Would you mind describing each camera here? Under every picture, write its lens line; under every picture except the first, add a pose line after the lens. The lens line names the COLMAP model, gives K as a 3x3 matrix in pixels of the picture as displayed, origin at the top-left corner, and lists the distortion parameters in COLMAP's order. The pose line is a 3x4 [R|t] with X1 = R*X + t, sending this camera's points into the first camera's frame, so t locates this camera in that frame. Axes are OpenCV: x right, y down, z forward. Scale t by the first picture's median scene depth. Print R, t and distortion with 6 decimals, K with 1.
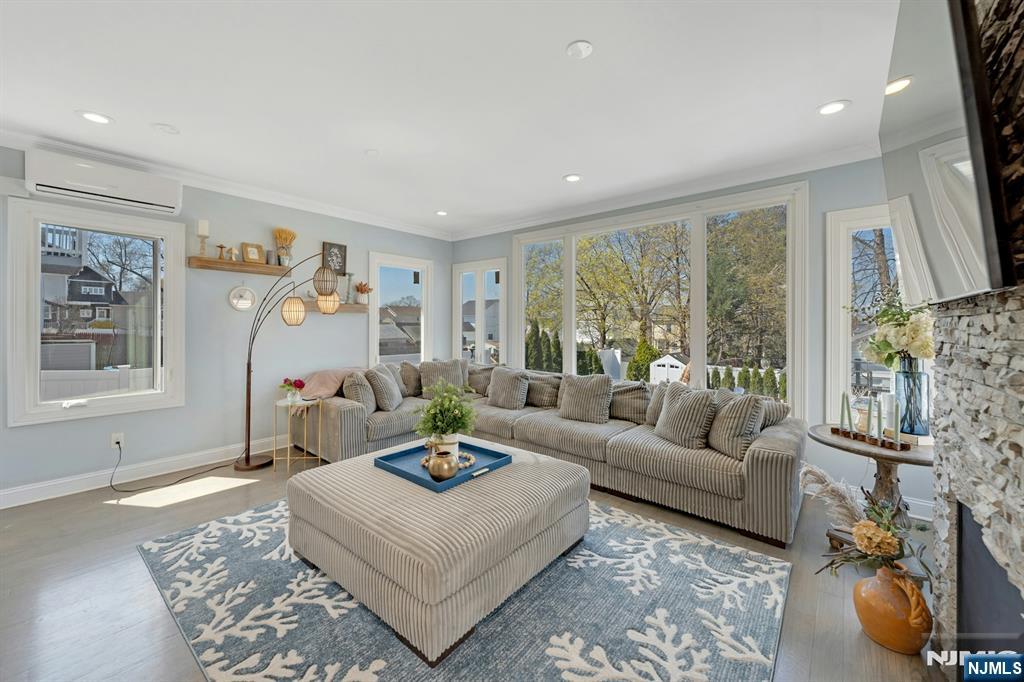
lens RADIAL K [[397.6, 0, 538.3], [0, 397.6, 321.5], [0, 0, 1]] dist [-0.000321, -0.000074]
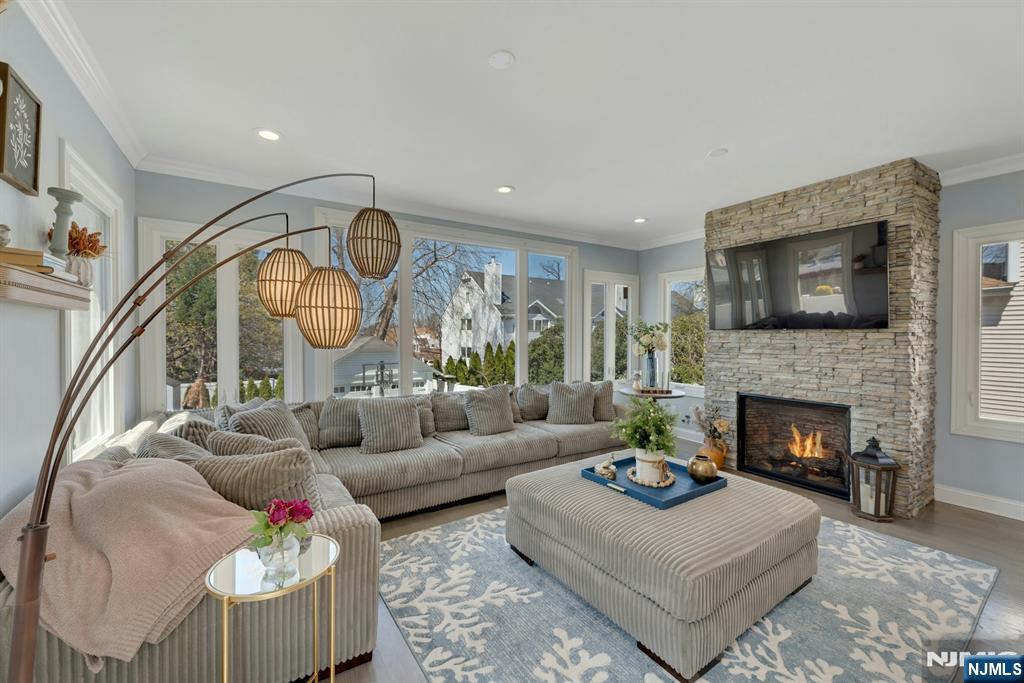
lens RADIAL K [[381.3, 0, 512.0], [0, 381.3, 341.5], [0, 0, 1]] dist [-0.000081, -0.000063]
pose [[0.339792, -0.019522, 0.940298, -1.151939], [-0.005050, 0.999732, 0.022581, -0.004377], [-0.940487, -0.012421, 0.339602, 0.944798]]
